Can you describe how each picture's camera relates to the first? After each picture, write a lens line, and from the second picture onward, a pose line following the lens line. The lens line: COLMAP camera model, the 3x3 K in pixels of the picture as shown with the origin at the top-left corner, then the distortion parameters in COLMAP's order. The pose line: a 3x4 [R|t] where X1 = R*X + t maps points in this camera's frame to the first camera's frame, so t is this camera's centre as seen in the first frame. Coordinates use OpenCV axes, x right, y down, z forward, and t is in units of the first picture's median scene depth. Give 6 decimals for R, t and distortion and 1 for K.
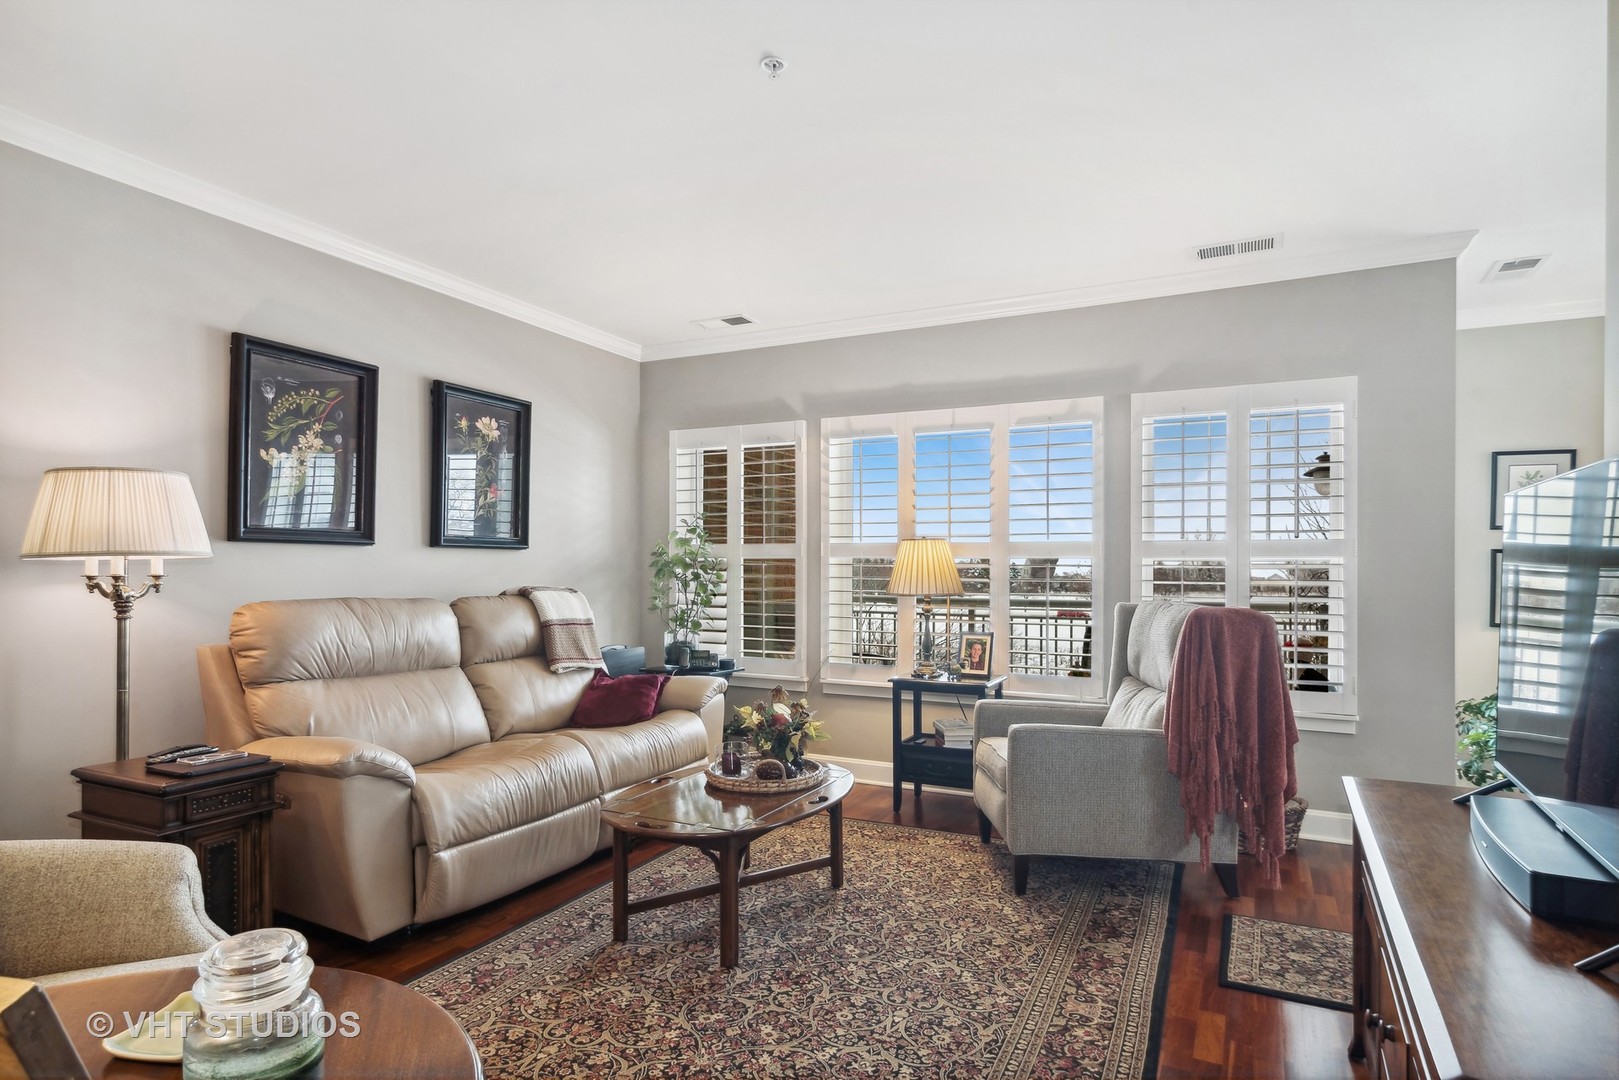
lens RADIAL K [[871.0, 0, 801.7], [0, 871.0, 571.4], [0, 0, 1]] dist [-0.005193, 0.001365]
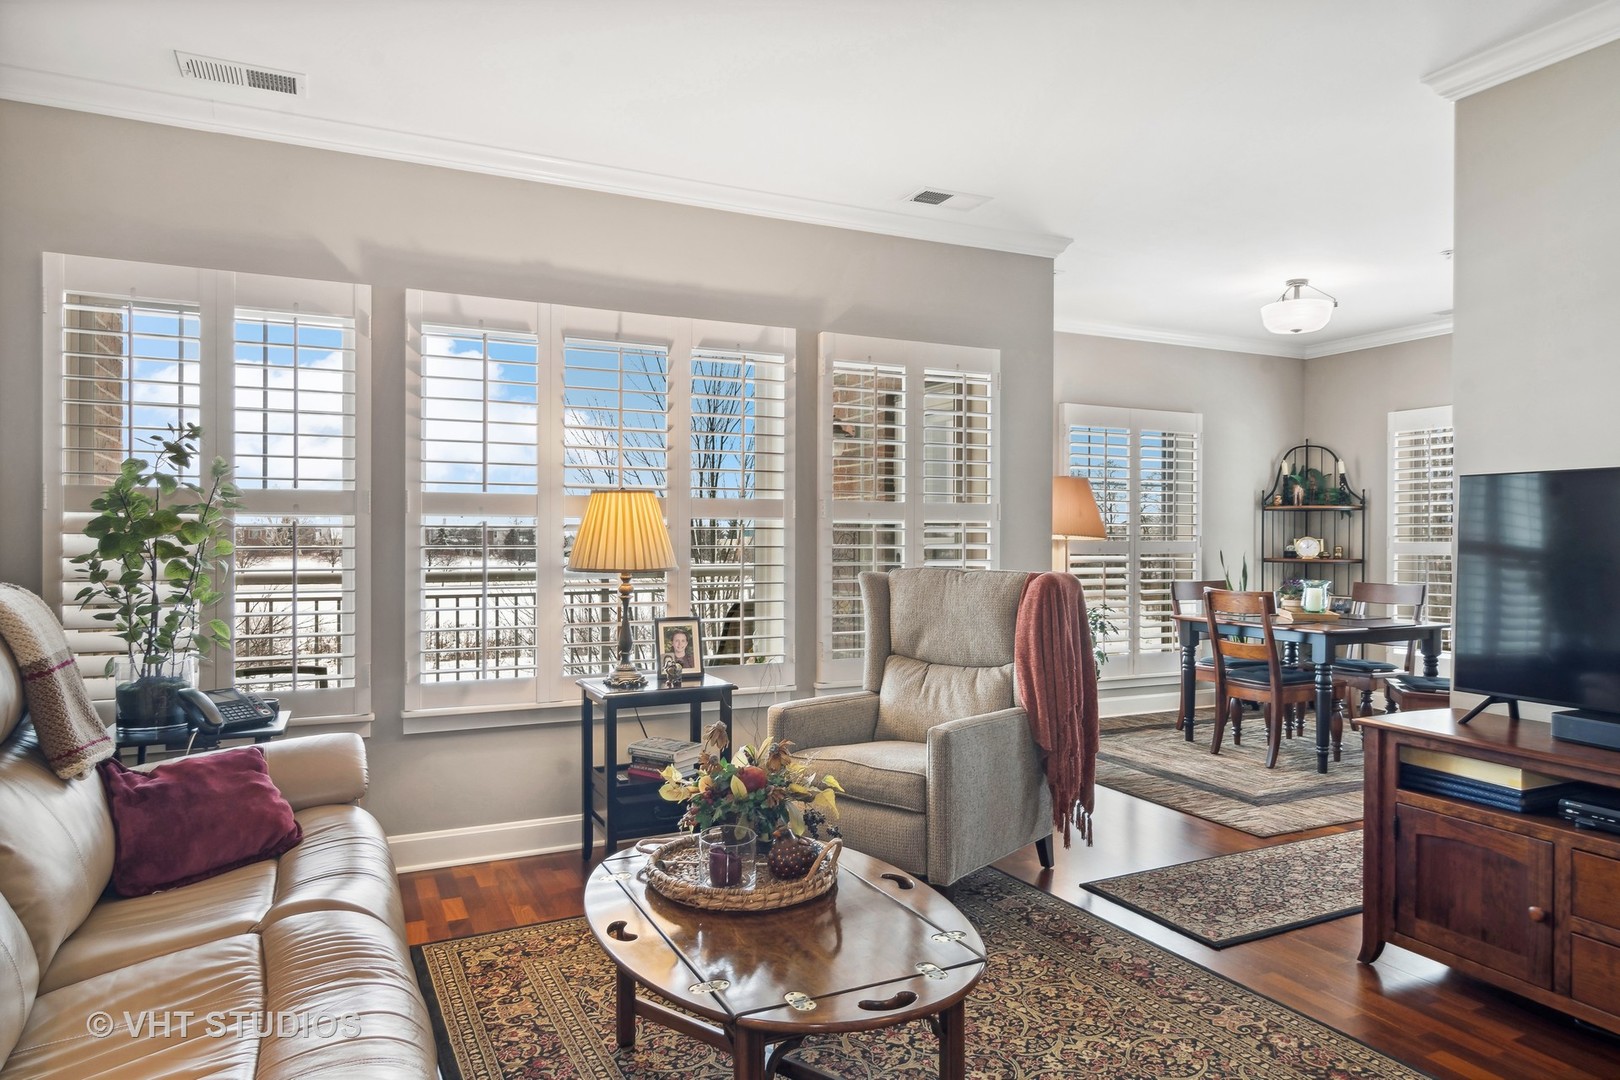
lens RADIAL K [[1010.9, 0, 799.7], [0, 1010.9, 536.9], [0, 0, 1]] dist [-0.006162, 0.004158]
pose [[0.605568, -0.005224, 0.795776, -0.451147], [0.000529, 0.999981, 0.006161, -0.005108], [-0.795793, -0.003310, 0.605559, 0.413704]]
